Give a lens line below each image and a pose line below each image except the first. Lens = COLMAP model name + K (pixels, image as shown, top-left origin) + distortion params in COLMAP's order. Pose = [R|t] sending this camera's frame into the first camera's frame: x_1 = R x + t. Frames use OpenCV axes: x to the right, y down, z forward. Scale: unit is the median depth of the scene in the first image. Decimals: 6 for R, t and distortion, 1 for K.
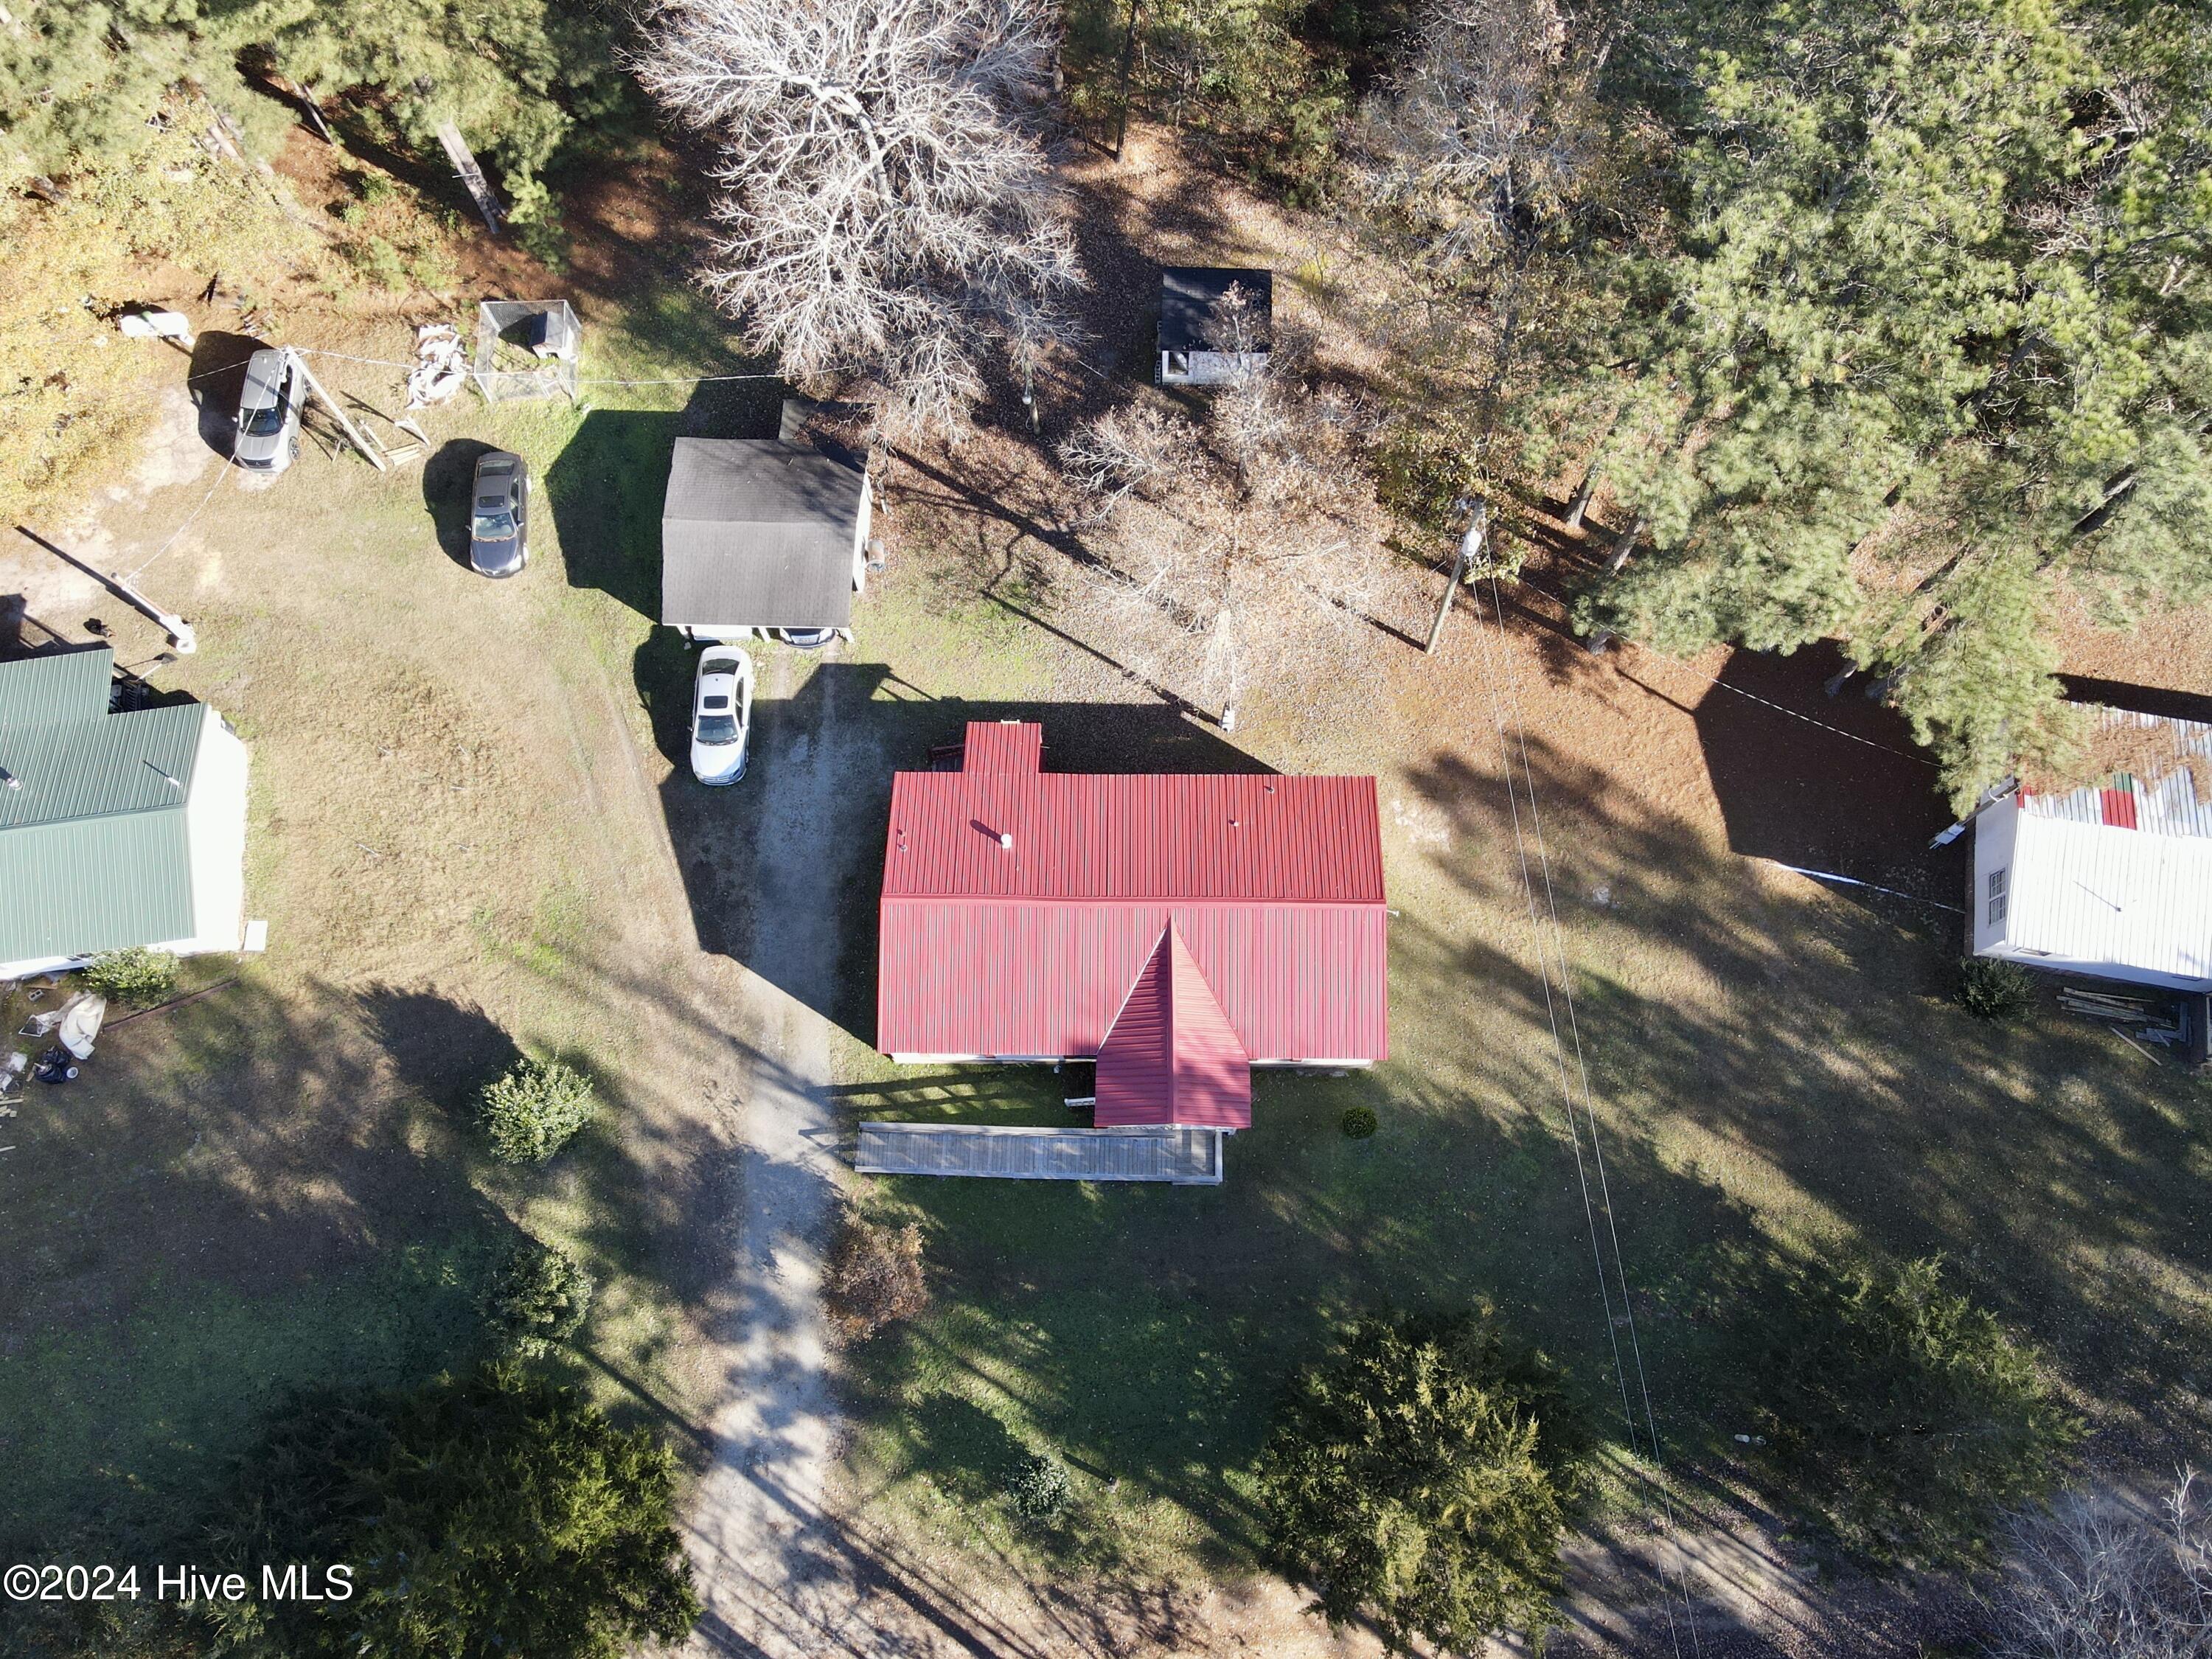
lens RADIAL K [[1605.2, 0, 1116.0], [0, 1605.2, 822.3], [0, 0, 1]] dist [0.024056, -0.002806]
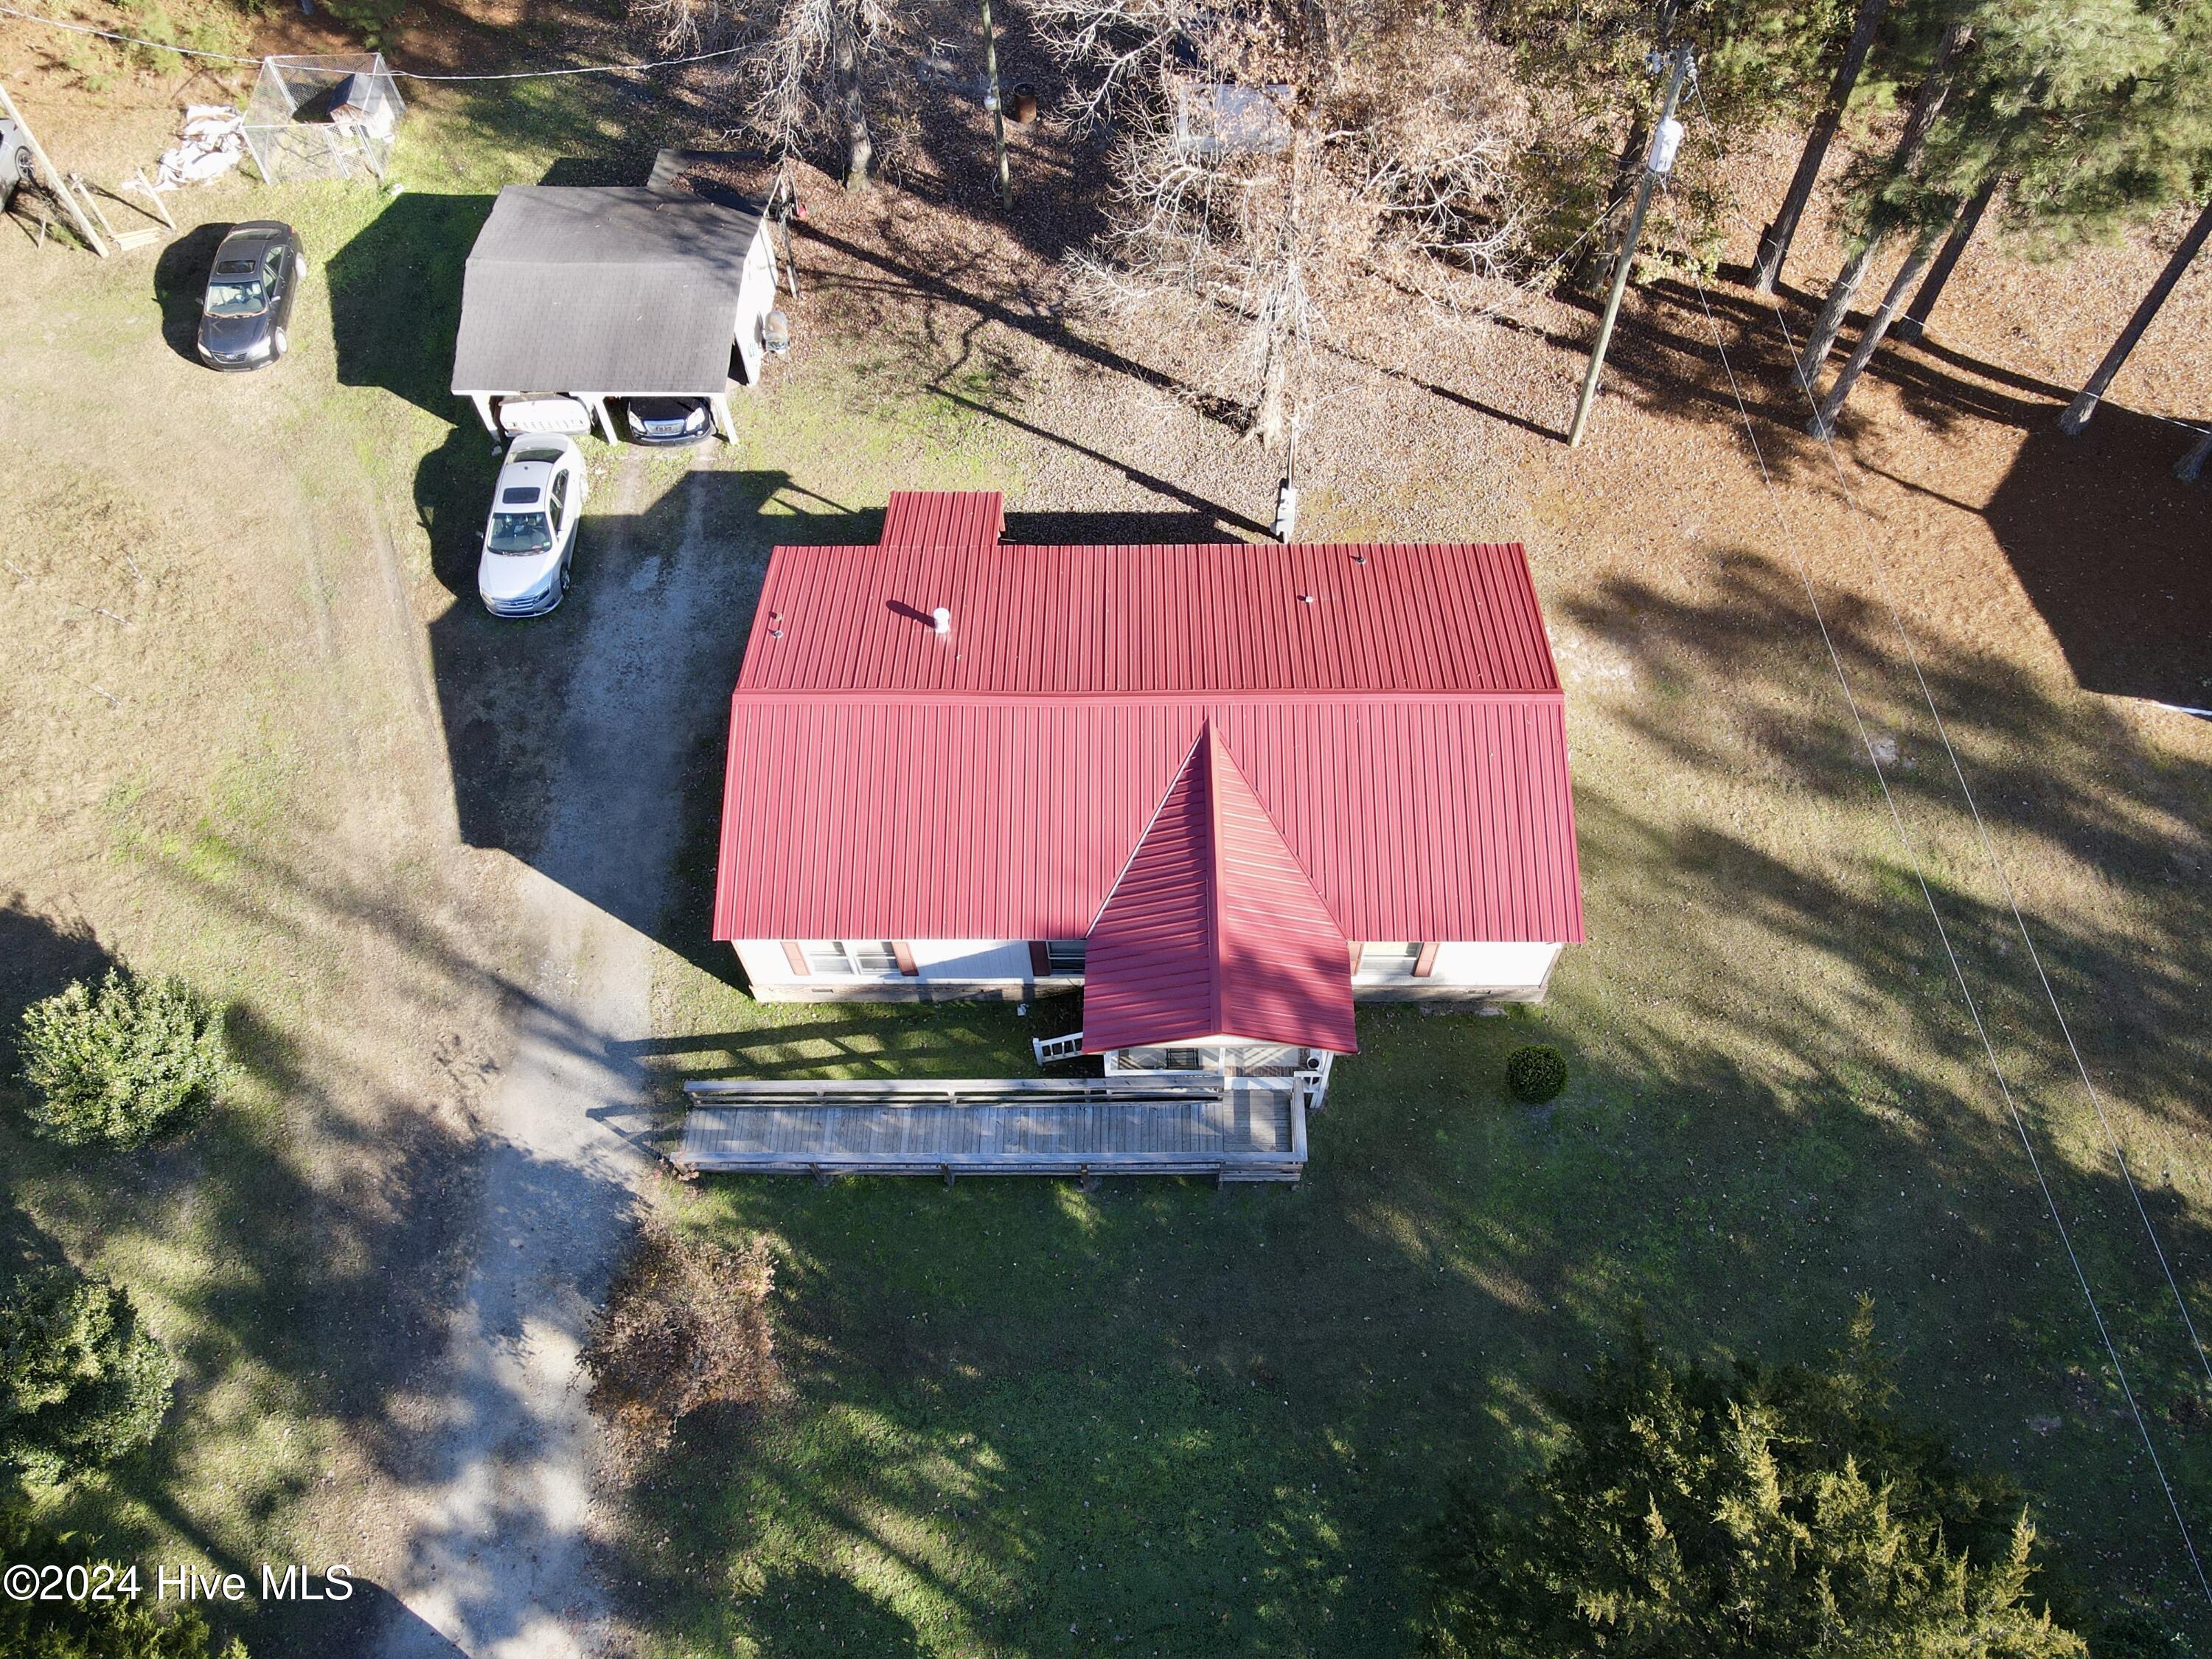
lens RADIAL K [[1605.2, 0, 1106.7], [0, 1605.2, 835.7], [0, 0, 1]] dist [0.024056, -0.002806]
pose [[0.999961, -0.003791, -0.007975, -0.000011], [0.001851, 0.973064, -0.230526, 0.220801], [0.008634, 0.230502, 0.973034, 0.386100]]
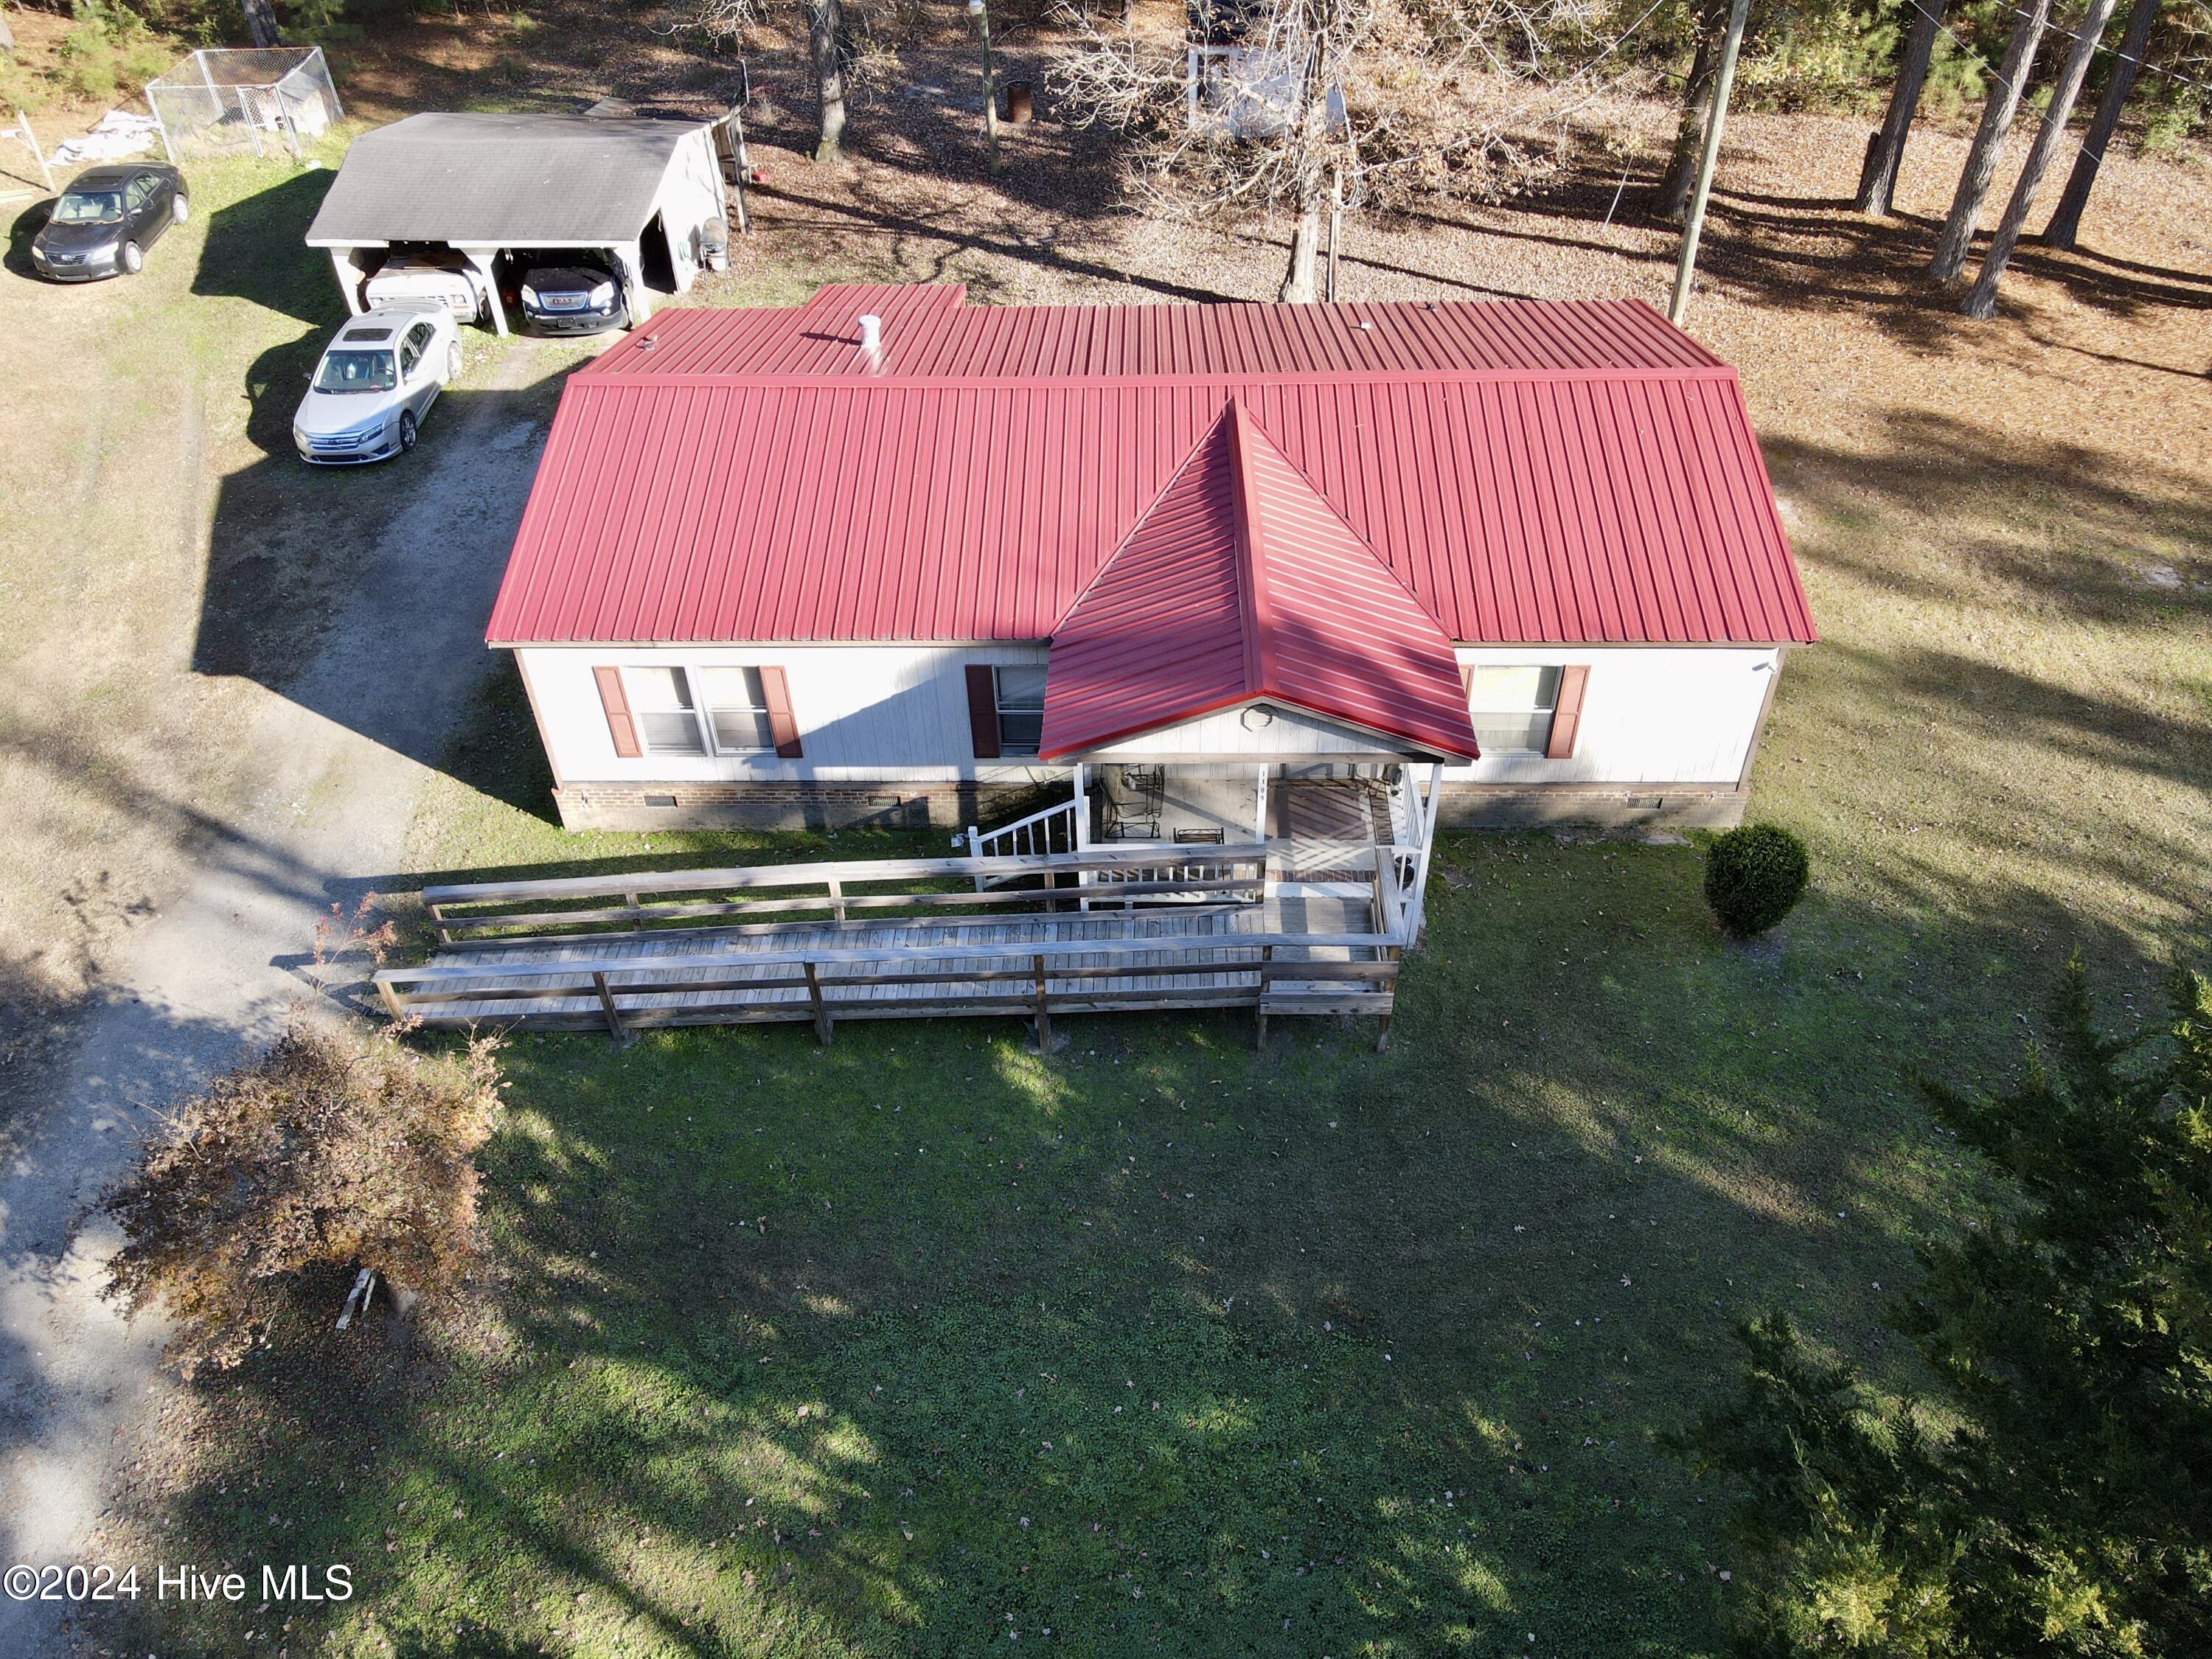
lens RADIAL K [[1605.2, 0, 1106.2], [0, 1605.2, 843.1], [0, 0, 1]] dist [0.024056, -0.002806]
pose [[0.999886, 0.003927, -0.014611, 0.005985], [-0.010876, 0.857892, -0.513715, 0.348284], [0.010517, 0.513815, 0.857836, 0.634961]]
